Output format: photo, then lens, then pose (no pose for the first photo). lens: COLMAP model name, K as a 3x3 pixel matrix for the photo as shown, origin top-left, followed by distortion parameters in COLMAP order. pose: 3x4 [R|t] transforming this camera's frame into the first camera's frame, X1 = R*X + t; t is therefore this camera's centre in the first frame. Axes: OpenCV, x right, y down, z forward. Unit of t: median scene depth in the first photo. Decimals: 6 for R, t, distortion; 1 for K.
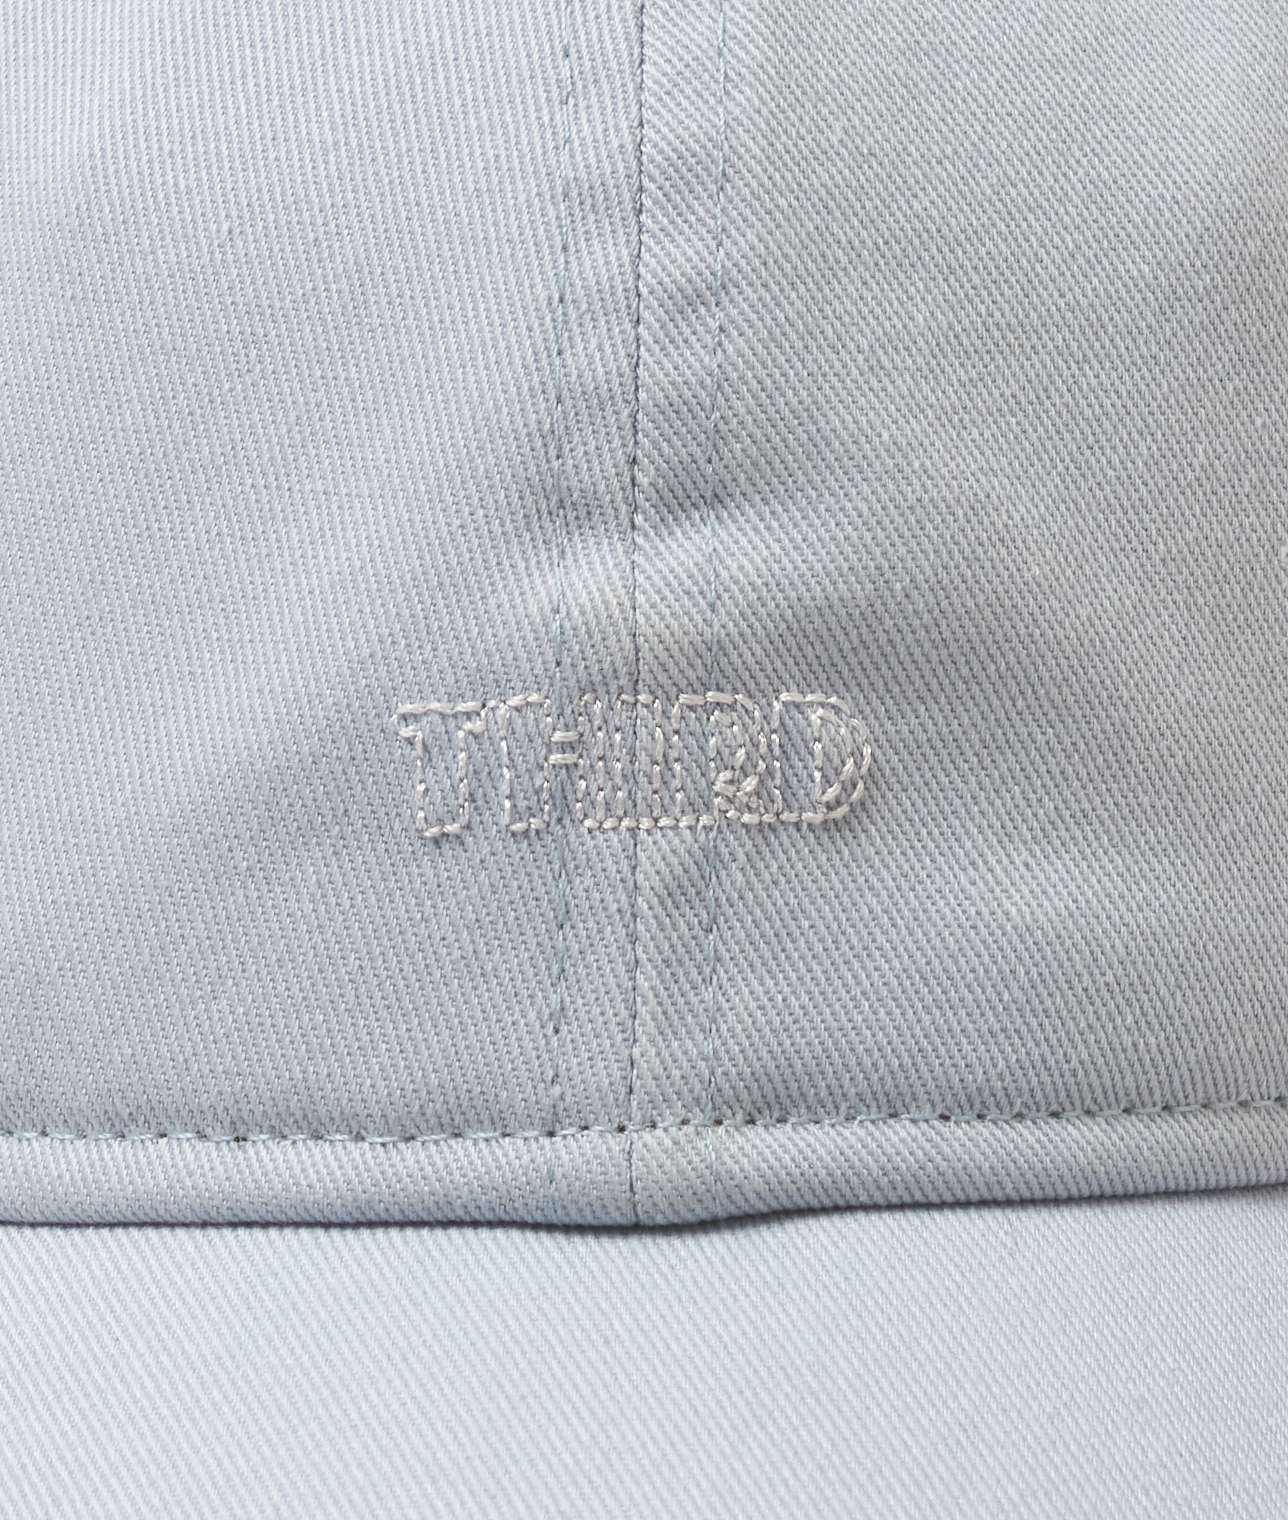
lens RADIAL K [[5841.2, 0, 644.6], [0, 5841.2, 759.6], [0, 0, 1]] dist [0.178425, 0.000000]
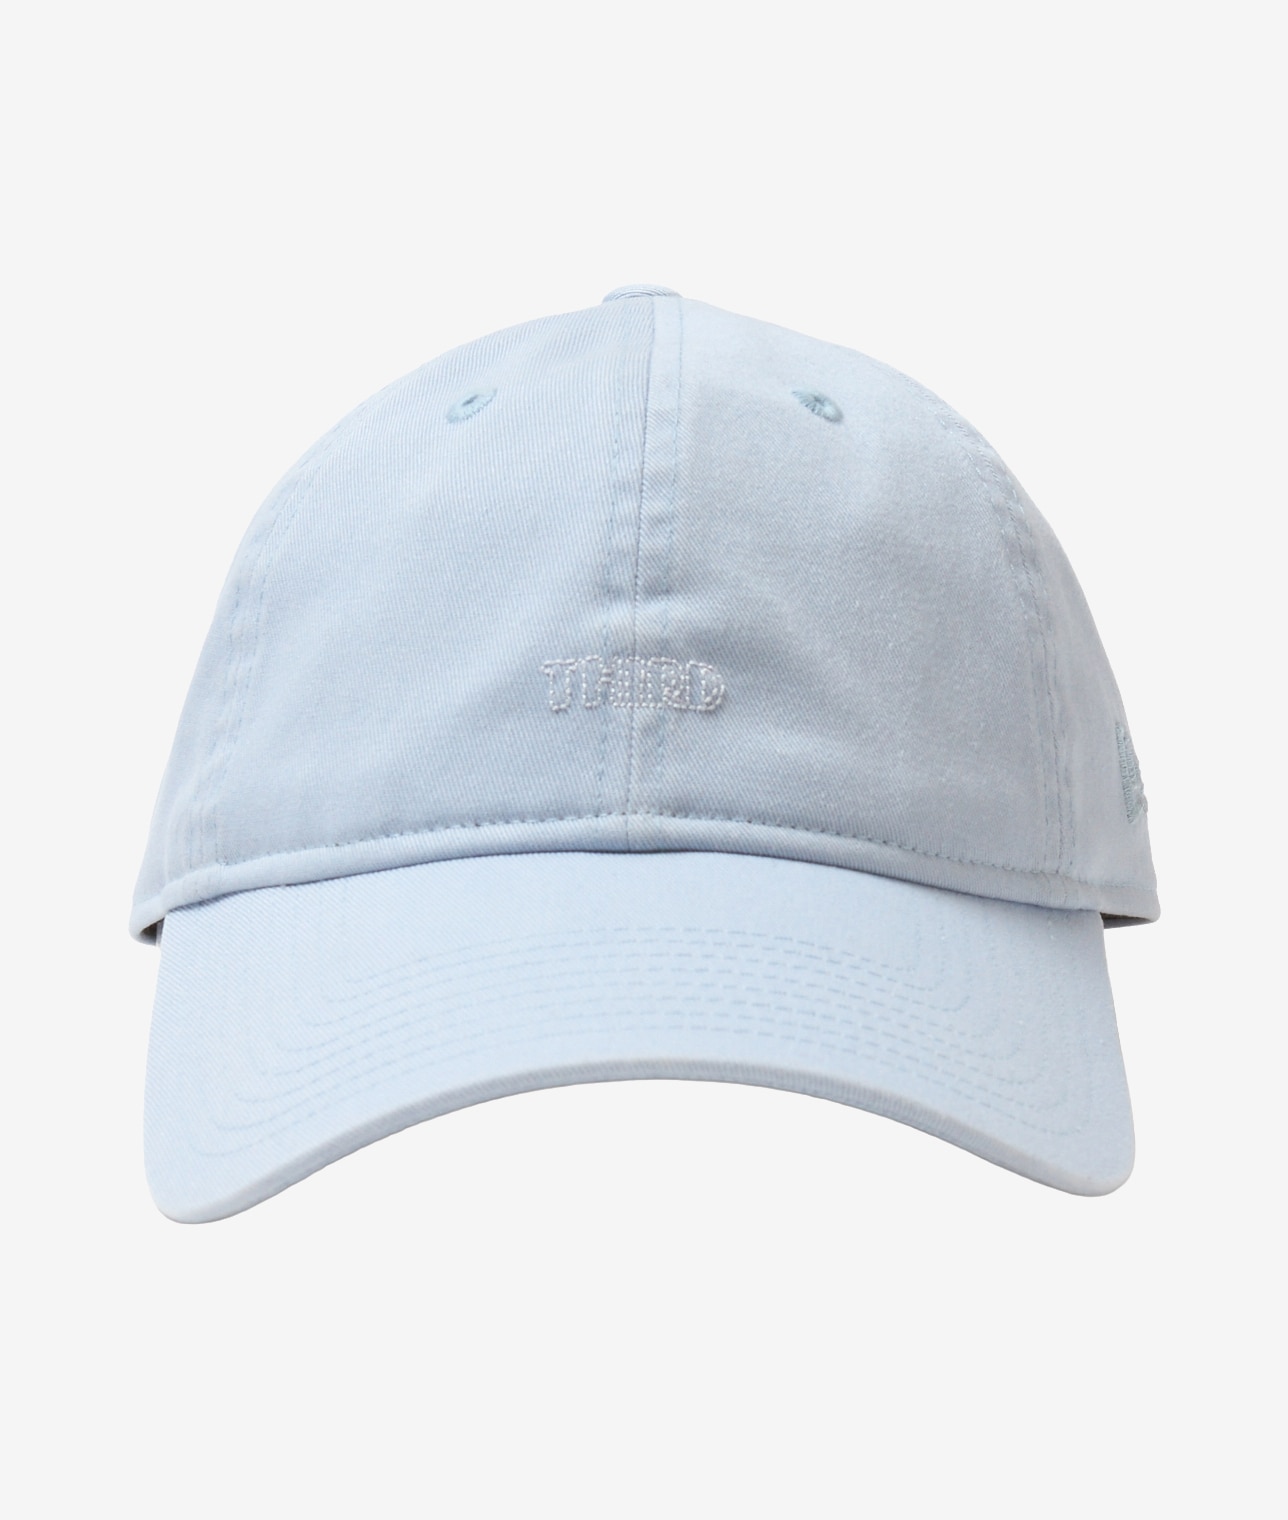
lens RADIAL K [[5841.2, 0, 643.9], [0, 5841.2, 760.4], [0, 0, 1]] dist [0.178425, 0.000000]
pose [[0.999139, 0.017587, -0.037577, 0.102303], [-0.028766, 0.946321, -0.321946, 0.878001], [0.029898, 0.322749, 0.946012, -1.472895]]
